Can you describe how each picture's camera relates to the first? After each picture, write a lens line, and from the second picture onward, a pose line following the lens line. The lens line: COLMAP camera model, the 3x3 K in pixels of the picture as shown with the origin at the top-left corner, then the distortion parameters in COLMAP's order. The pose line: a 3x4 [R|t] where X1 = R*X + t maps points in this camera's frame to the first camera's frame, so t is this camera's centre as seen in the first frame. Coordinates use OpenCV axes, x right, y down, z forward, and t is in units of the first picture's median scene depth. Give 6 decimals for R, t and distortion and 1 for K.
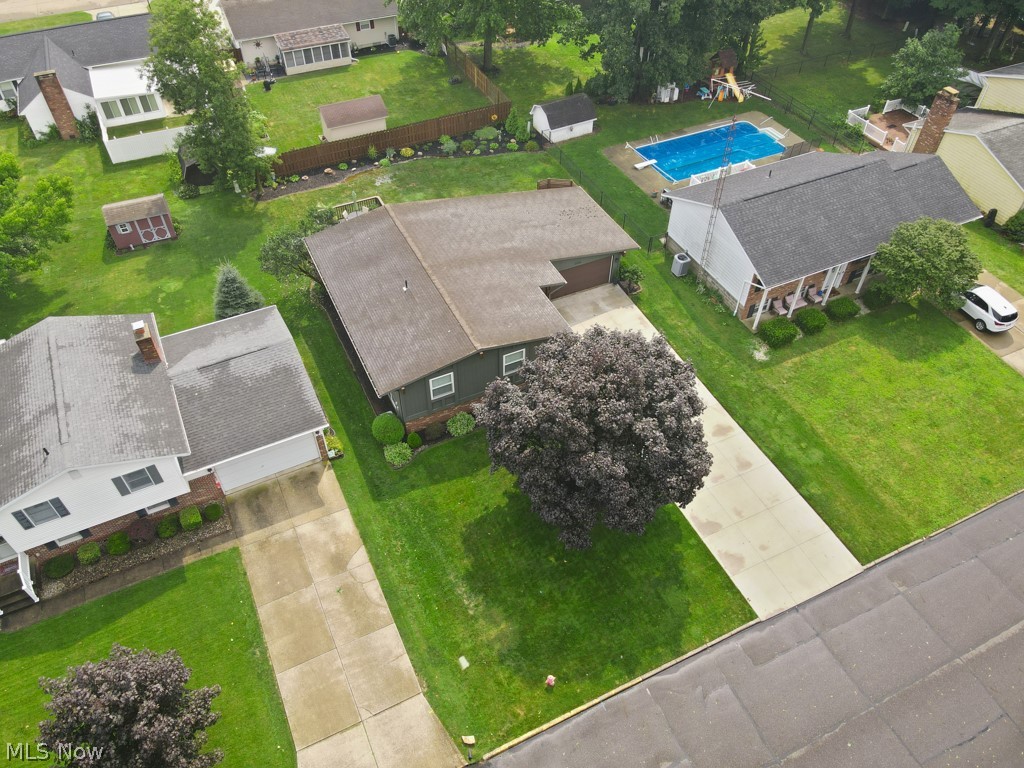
lens RADIAL K [[741.5, 0, 512.0], [0, 741.5, 384.0], [0, 0, 1]] dist [0.020863, 0.000206]
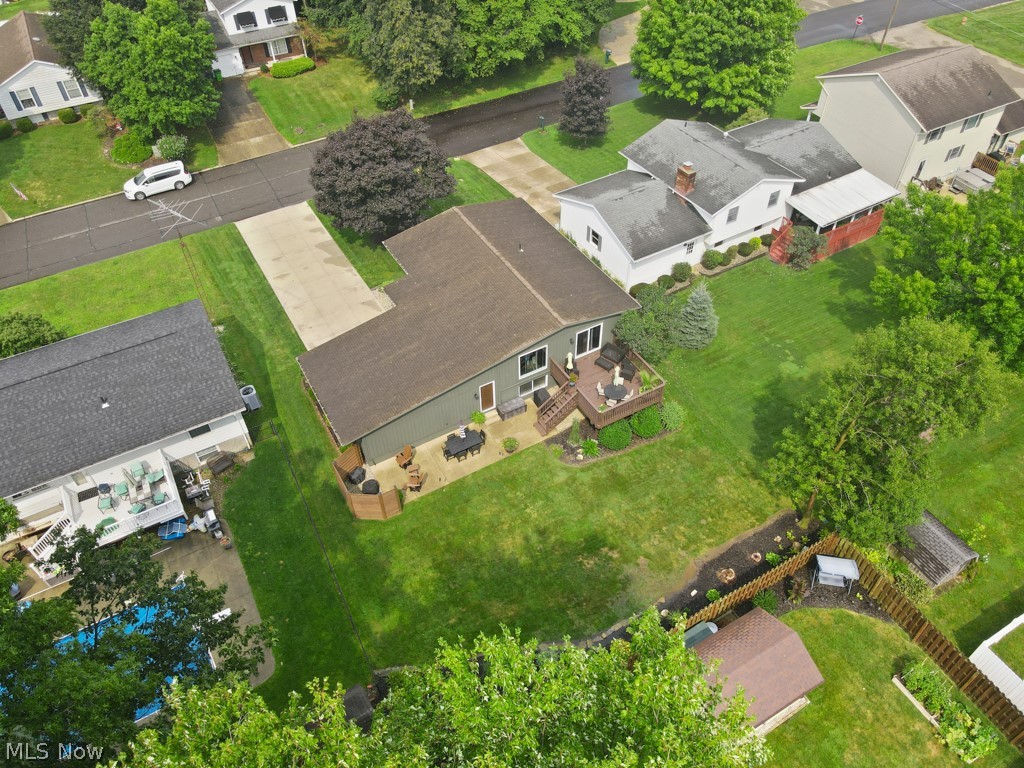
lens RADIAL K [[741.5, 0, 512.0], [0, 741.5, 384.0], [0, 0, 1]] dist [0.020863, 0.000206]
pose [[-0.997636, 0.055593, -0.040403, -0.064002], [-0.042047, -0.028728, 0.998703, -1.216360], [0.054360, 0.998040, 0.030997, 1.095486]]
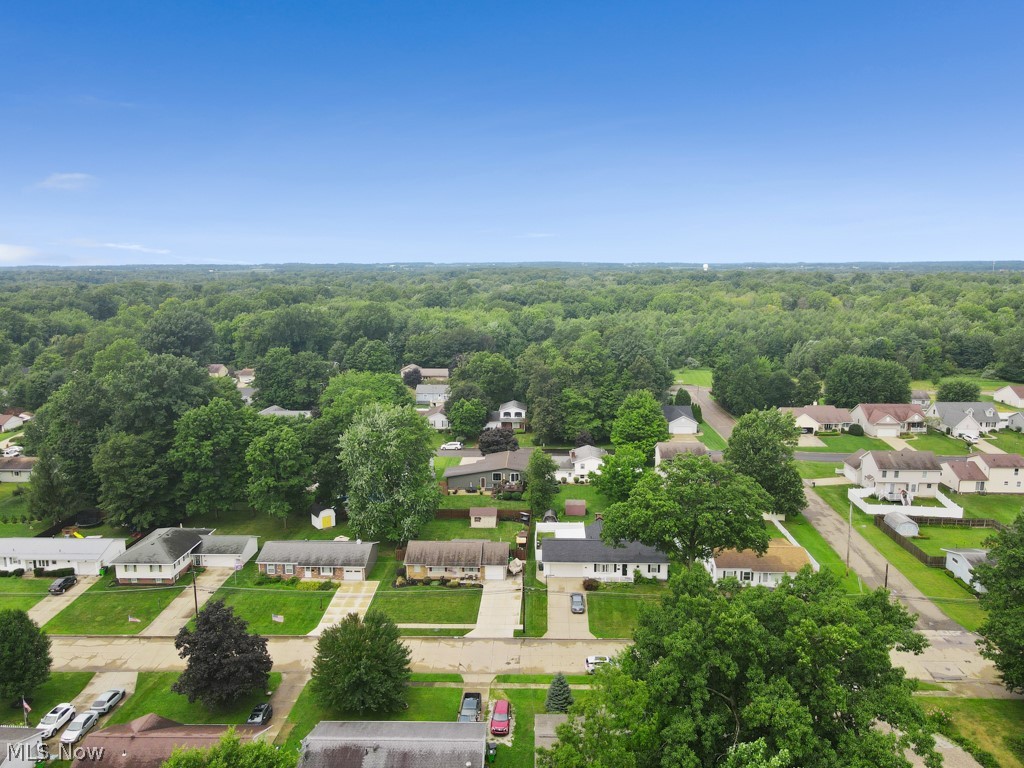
lens RADIAL K [[741.5, 0, 512.0], [0, 741.5, 384.0], [0, 0, 1]] dist [0.020863, 0.000206]
pose [[-0.883698, -0.080025, 0.461166, -1.859728], [0.338228, 0.571887, 0.747360, -3.219120], [-0.323542, 0.816419, -0.478309, 2.457531]]
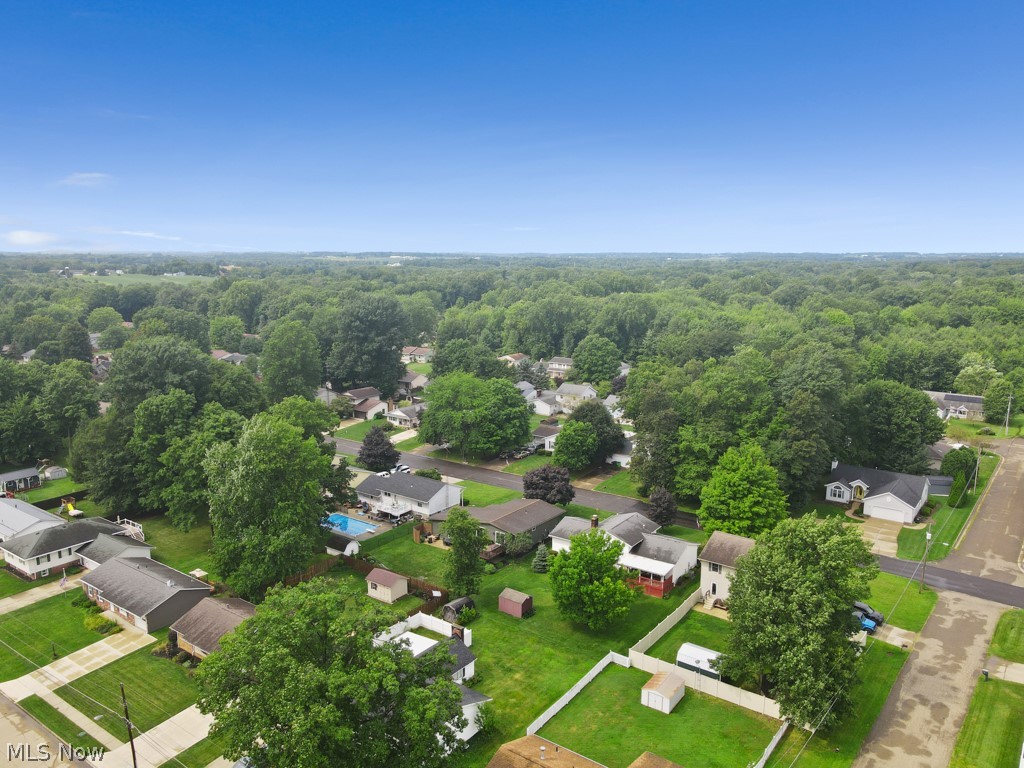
lens RADIAL K [[756.4, 0, 514.7], [0, 756.4, 333.7], [0, 0, 1]] dist [0.000587, 0.000973]
pose [[-0.470766, -0.104614, 0.876034, -2.595522], [0.637490, 0.646090, 0.419731, -1.816368], [-0.609907, 0.756058, -0.237466, 1.128054]]
